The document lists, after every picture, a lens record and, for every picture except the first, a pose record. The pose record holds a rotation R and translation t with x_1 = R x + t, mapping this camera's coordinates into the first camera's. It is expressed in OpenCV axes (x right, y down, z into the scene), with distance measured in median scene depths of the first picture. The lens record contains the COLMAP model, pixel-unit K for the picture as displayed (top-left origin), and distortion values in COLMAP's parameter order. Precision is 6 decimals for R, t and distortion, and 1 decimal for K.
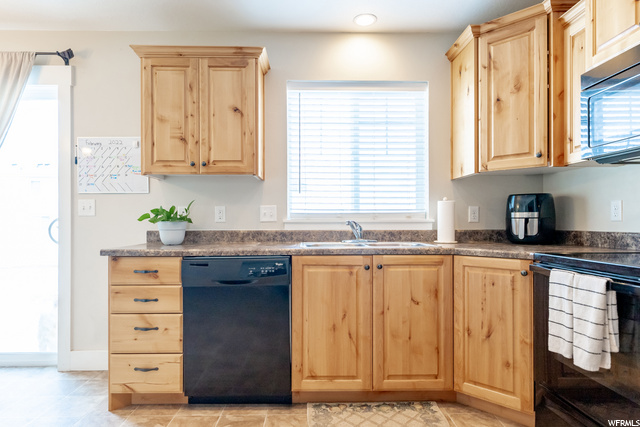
lens RADIAL K [[376.1, 0, 315.9], [0, 376.1, 219.4], [0, 0, 1]] dist [0.007292, 0.000282]
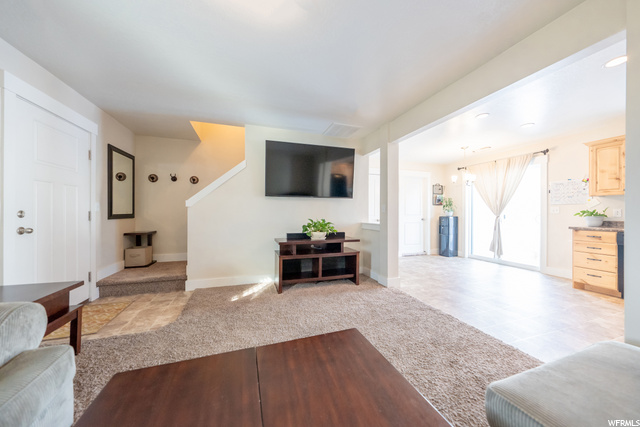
lens RADIAL K [[219.6, 0, 318.6], [0, 219.6, 213.3], [0, 0, 1]] dist [0.000458, 0.000165]
pose [[0.302363, 0.006180, -0.953173, 0.334678], [0.001429, 0.999975, 0.006937, -0.025322], [0.953192, -0.003460, 0.302347, -1.024931]]
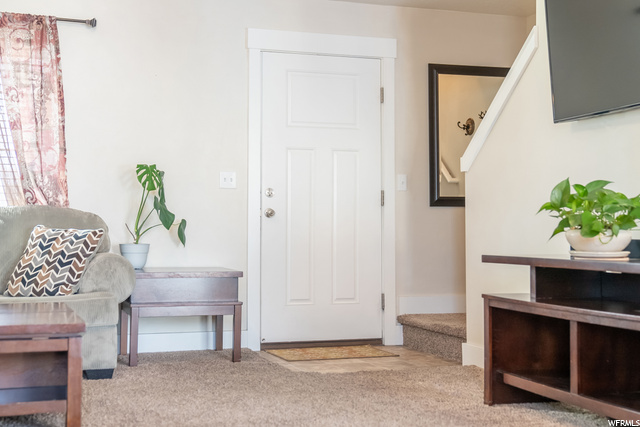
lens RADIAL K [[918.0, 0, 295.4], [0, 918.0, 210.3], [0, 0, 1]] dist [0.071086, 0.000000]
pose [[-0.956146, -0.009150, -0.292749, -0.020285], [-0.000202, 0.999532, -0.030581, 0.114107], [0.292892, -0.029181, -0.955700, 0.752841]]
